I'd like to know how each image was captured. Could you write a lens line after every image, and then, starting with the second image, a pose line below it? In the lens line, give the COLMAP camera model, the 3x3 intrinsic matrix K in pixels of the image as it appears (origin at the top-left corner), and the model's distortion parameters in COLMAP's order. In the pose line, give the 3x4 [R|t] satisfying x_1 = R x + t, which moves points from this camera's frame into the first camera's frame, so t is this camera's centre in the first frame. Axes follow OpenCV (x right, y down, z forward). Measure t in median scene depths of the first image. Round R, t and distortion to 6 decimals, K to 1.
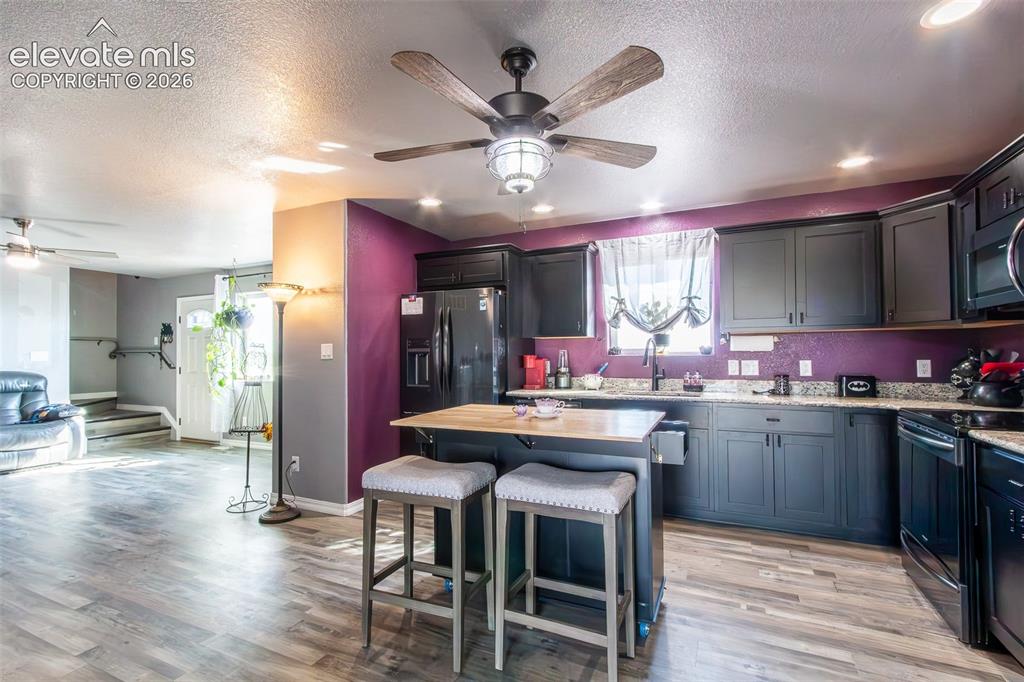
lens RADIAL K [[472.4, 0, 509.6], [0, 472.4, 342.4], [0, 0, 1]] dist [0.002872, -0.000918]
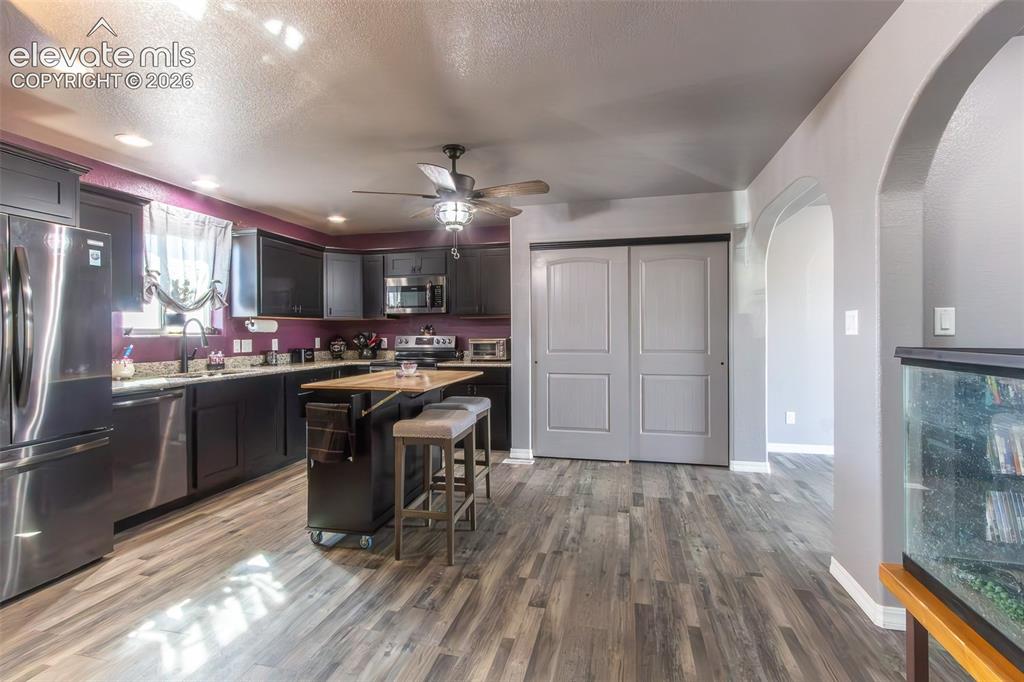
lens RADIAL K [[472.4, 0, 511.4], [0, 472.4, 334.9], [0, 0, 1]] dist [0.002872, -0.000918]
pose [[-0.196065, 0.003120, 0.980586, -0.830036], [-0.015134, 0.999866, -0.006208, 0.023500], [-0.980474, -0.016057, -0.195991, 0.586973]]
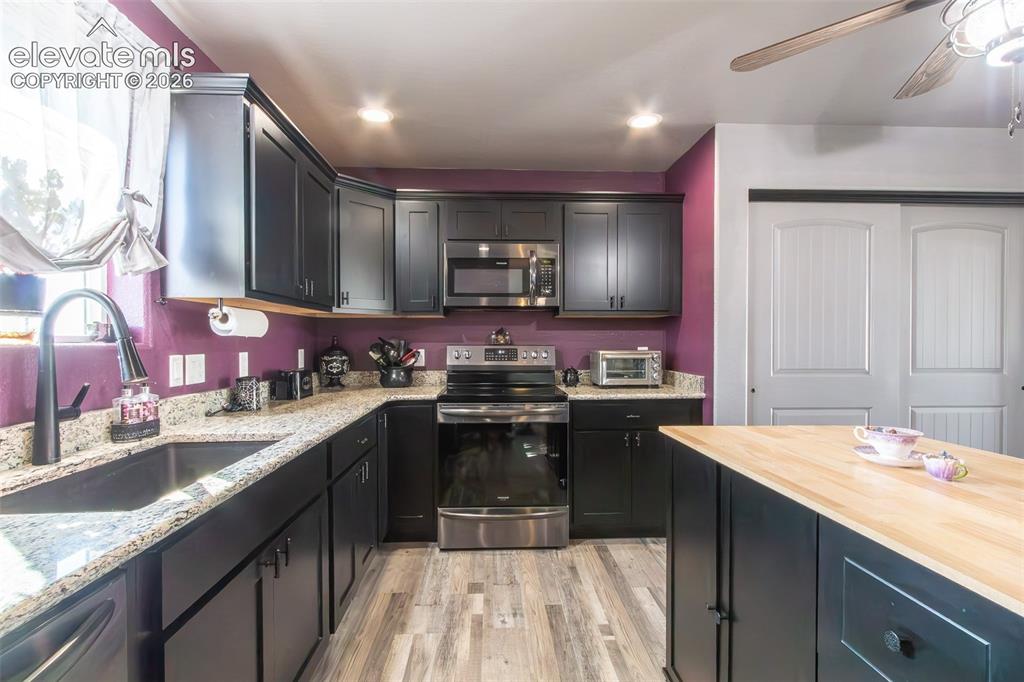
lens RADIAL K [[472.4, 0, 511.2], [0, 472.4, 346.6], [0, 0, 1]] dist [0.002872, -0.000918]
pose [[-0.460328, -0.002409, 0.887746, -0.106871], [-0.015328, 0.999869, -0.005235, 0.027582], [-0.887617, -0.016018, -0.460305, 0.954316]]
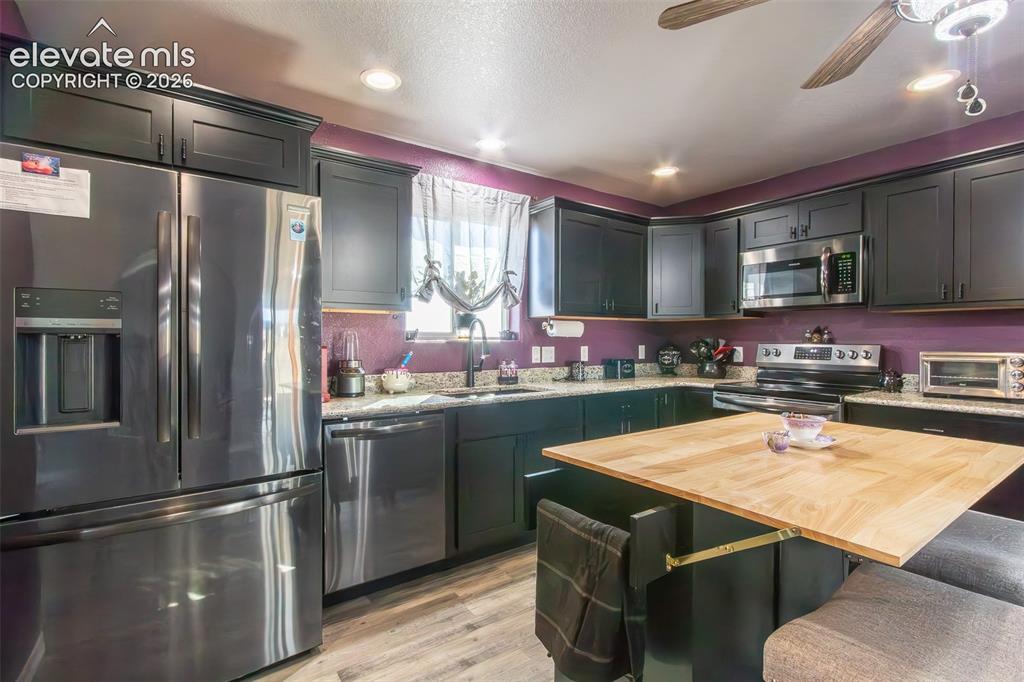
lens RADIAL K [[472.4, 0, 501.8], [0, 472.4, 341.8], [0, 0, 1]] dist [0.002872, -0.000918]
pose [[0.506778, 0.003438, 0.862070, -0.362814], [-0.023628, 0.999672, 0.009904, 0.021451], [-0.861753, -0.025388, 0.506693, 0.615527]]
